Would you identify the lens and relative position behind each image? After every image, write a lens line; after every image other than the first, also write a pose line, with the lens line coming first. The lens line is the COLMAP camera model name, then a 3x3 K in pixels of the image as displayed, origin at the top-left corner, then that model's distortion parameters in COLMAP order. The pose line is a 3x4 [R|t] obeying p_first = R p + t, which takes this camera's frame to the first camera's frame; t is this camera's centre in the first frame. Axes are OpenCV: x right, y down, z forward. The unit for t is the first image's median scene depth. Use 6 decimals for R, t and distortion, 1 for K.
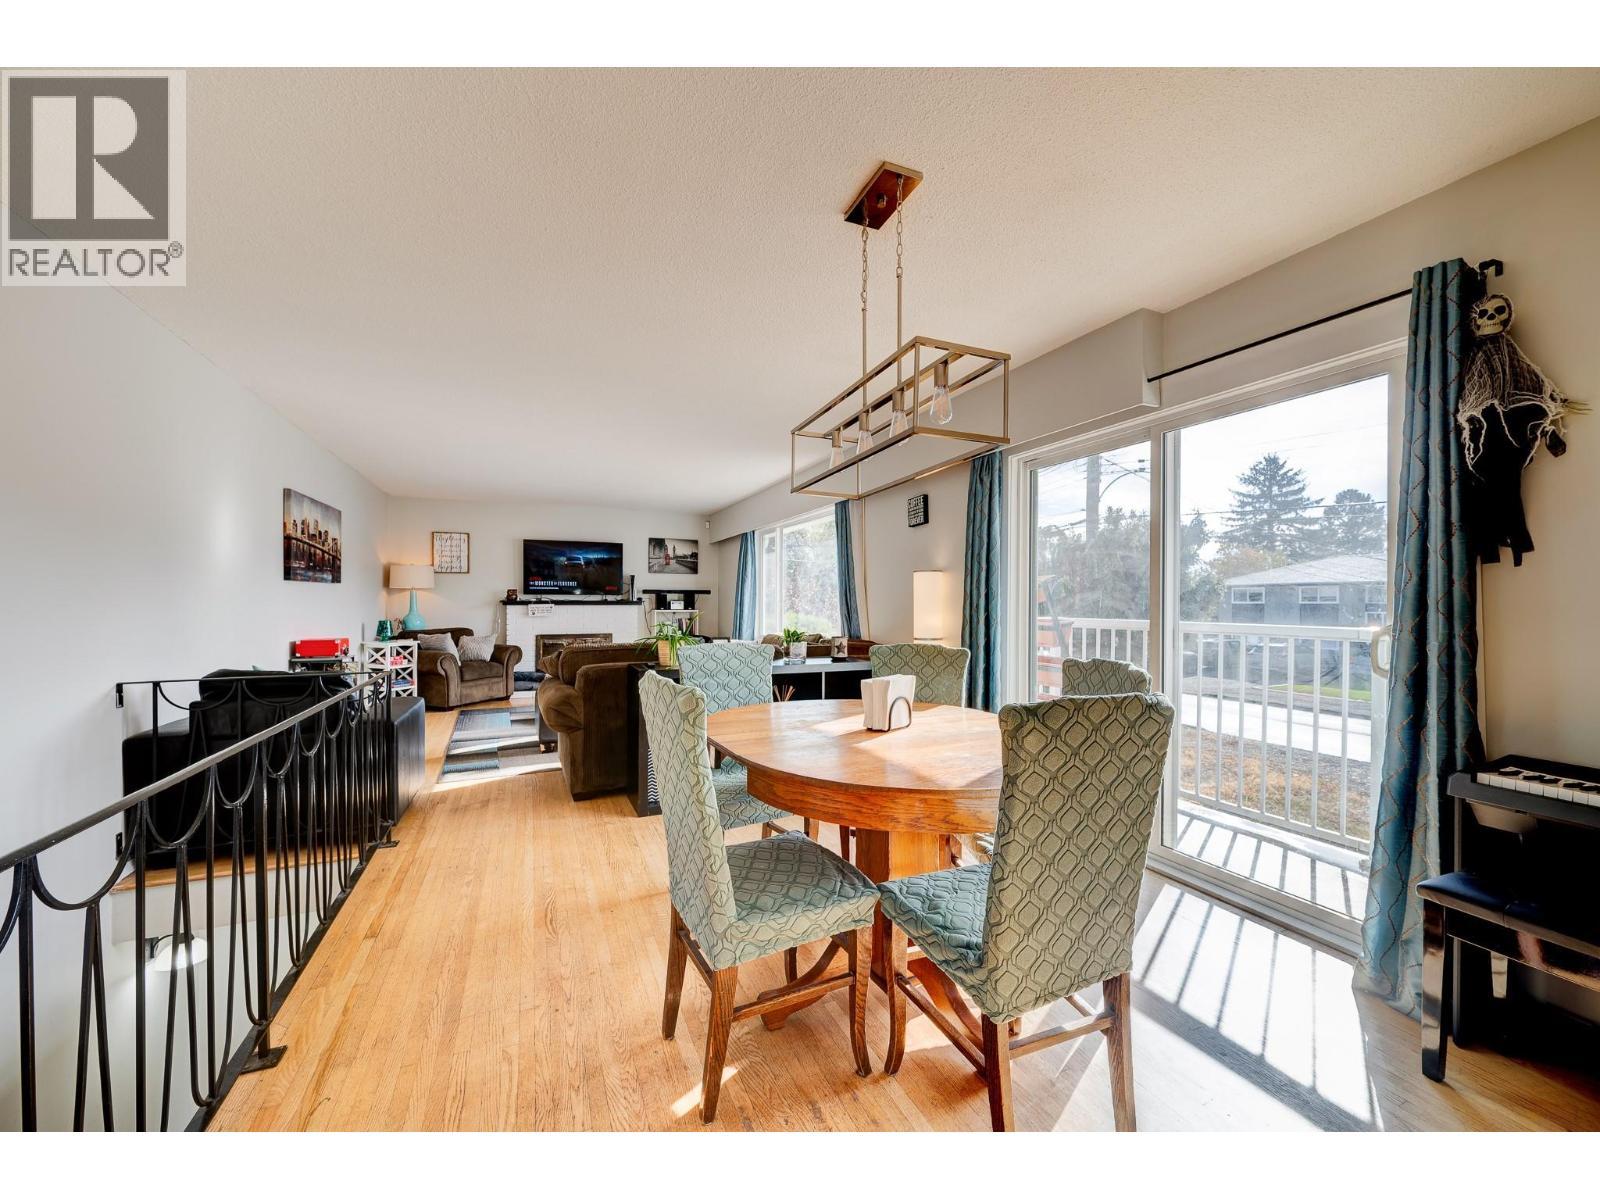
lens RADIAL K [[628.8, 0, 804.5], [0, 628.8, 604.1], [0, 0, 1]] dist [-0.000356, 0.000150]
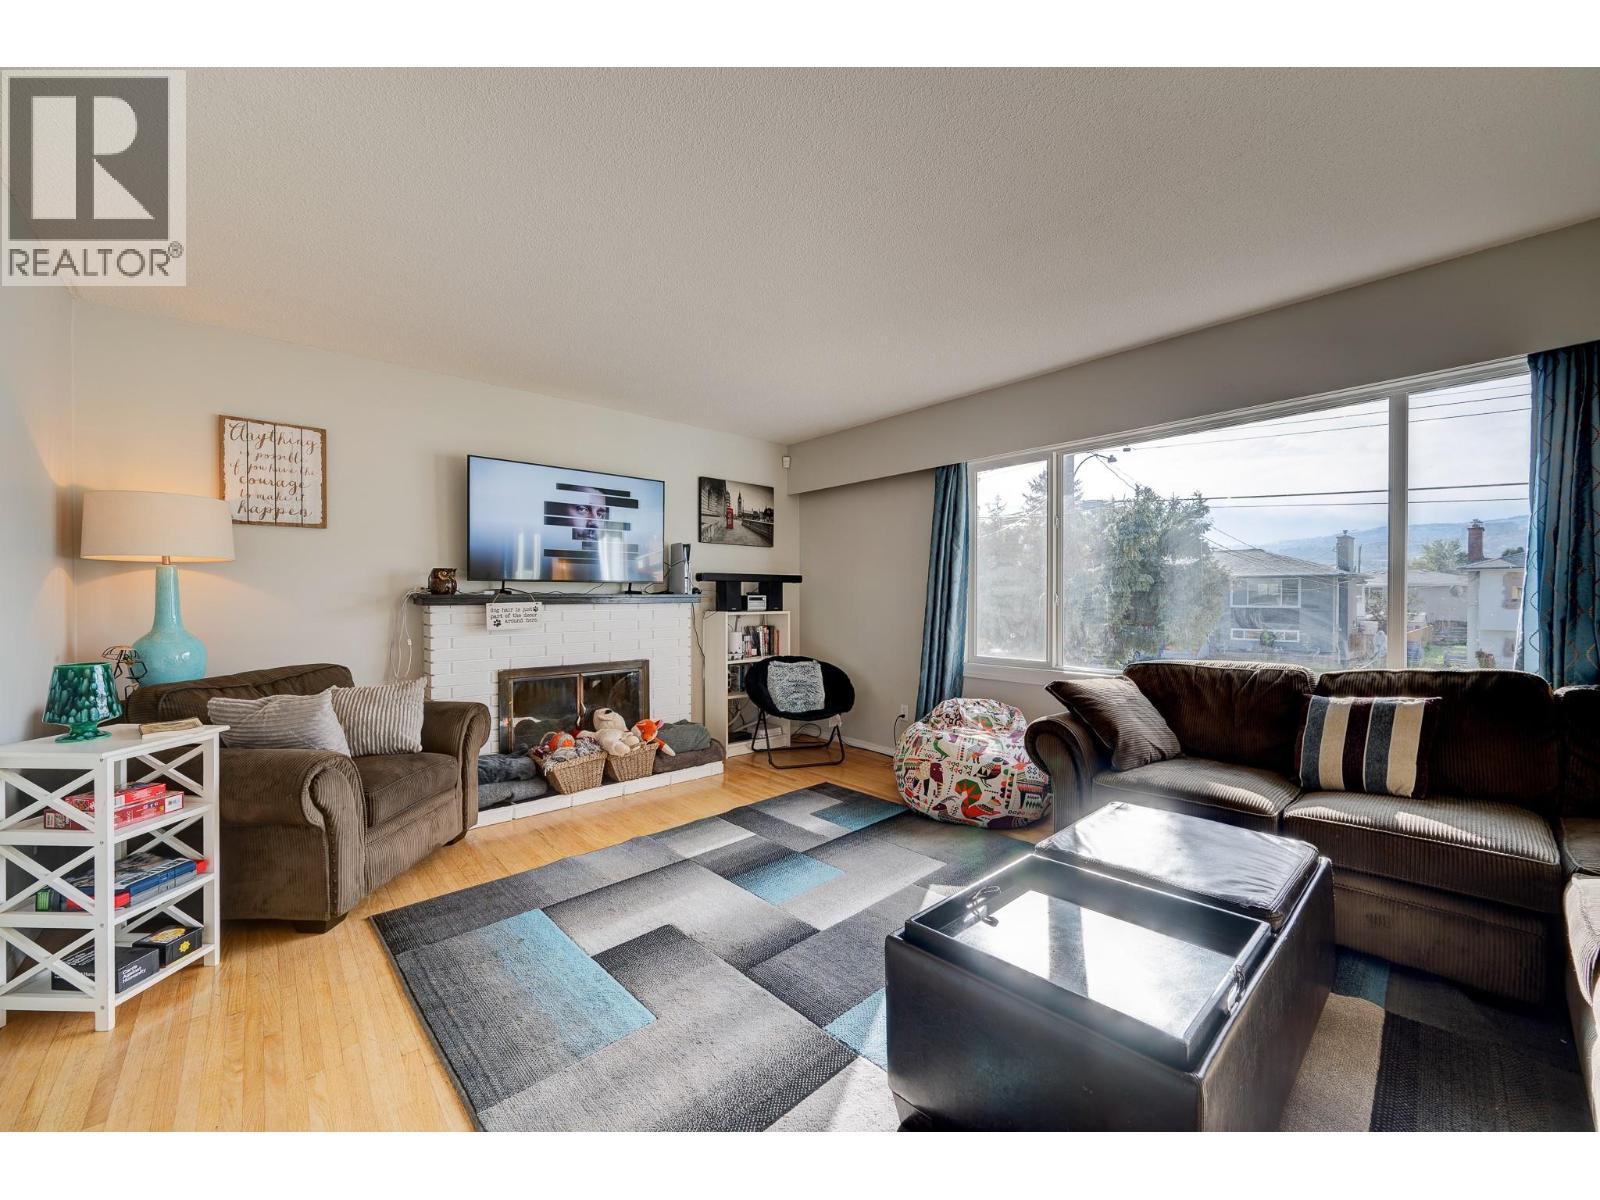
lens RADIAL K [[628.8, 0, 807.0], [0, 628.8, 607.8], [0, 0, 1]] dist [-0.000356, 0.000150]
pose [[0.952197, -0.006823, 0.305410, -0.355848], [0.000887, 0.999808, 0.019568, -0.004624], [-0.305485, -0.018362, 0.952020, 0.506589]]
